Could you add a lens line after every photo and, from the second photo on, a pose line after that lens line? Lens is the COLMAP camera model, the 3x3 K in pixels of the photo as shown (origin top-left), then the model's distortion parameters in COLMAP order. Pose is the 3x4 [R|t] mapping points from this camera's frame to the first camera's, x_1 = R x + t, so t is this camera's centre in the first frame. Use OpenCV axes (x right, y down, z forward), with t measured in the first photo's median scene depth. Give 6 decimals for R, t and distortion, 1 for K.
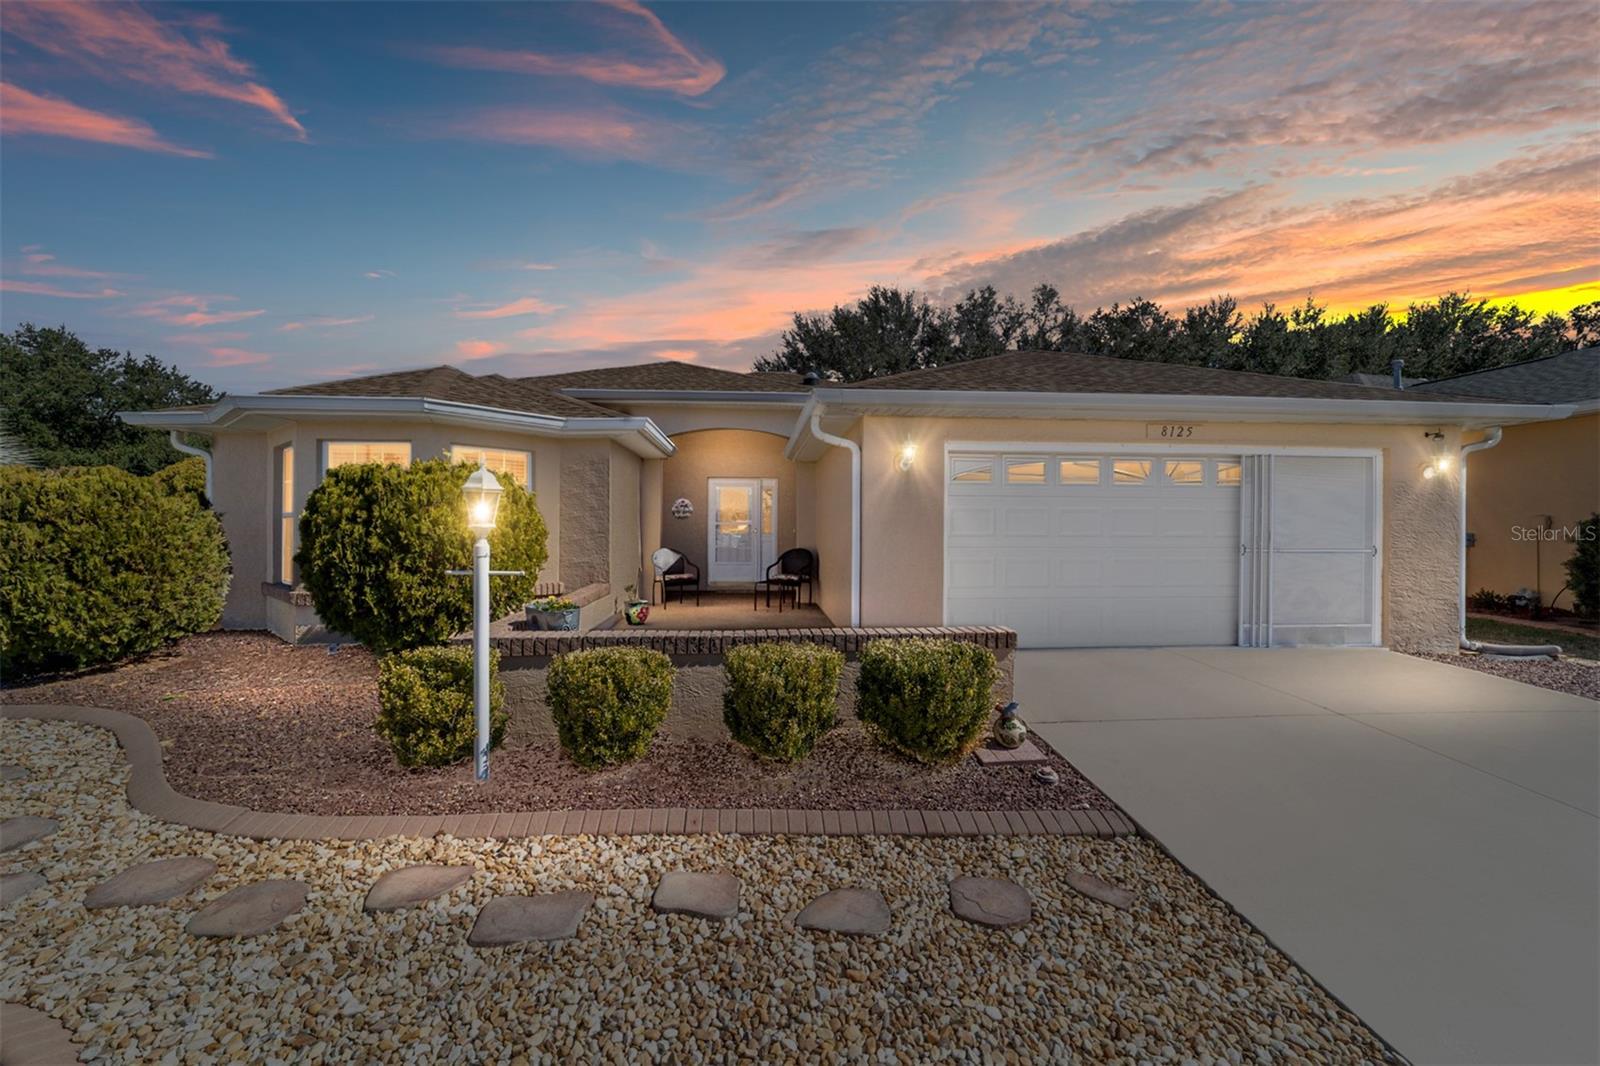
lens RADIAL K [[614.0, 0, 788.8], [0, 614.0, 541.3], [0, 0, 1]] dist [-0.019335, 0.008879]
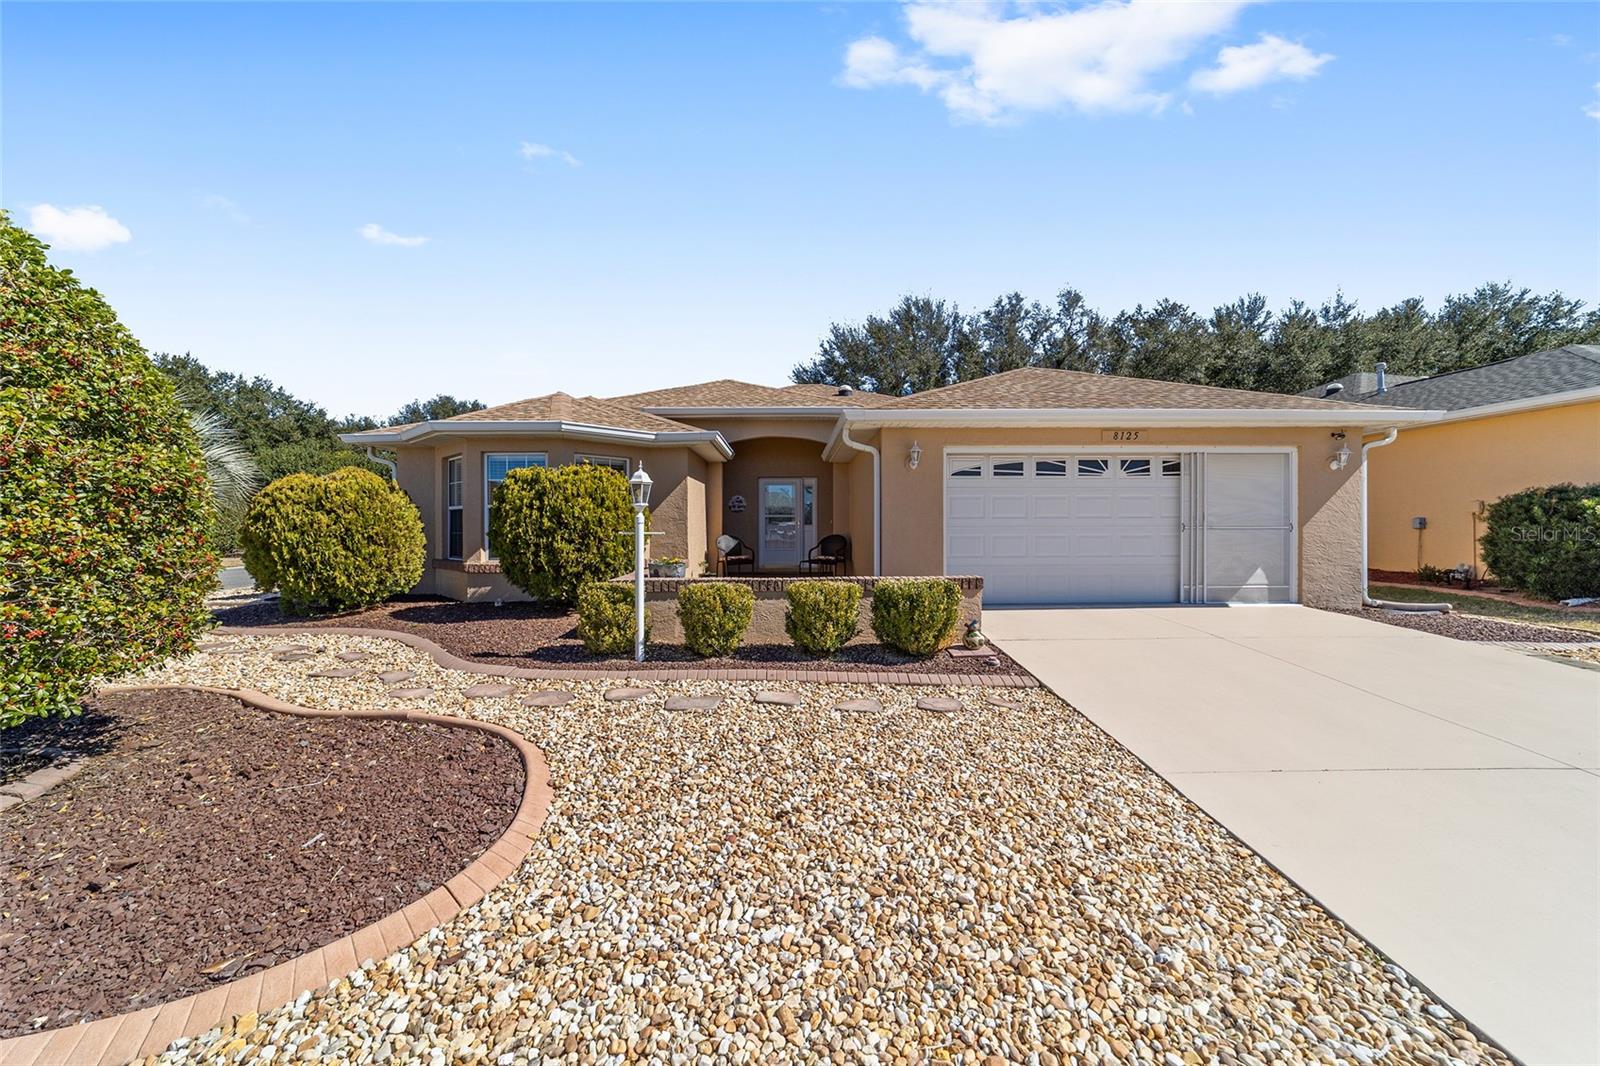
lens RADIAL K [[614.0, 0, 796.6], [0, 614.0, 539.6], [0, 0, 1]] dist [-0.019335, 0.008879]
pose [[0.998697, -0.008013, -0.050395, 0.001377], [0.007760, 0.999956, -0.005222, 0.038383], [0.050434, 0.004824, 0.998716, -0.302418]]
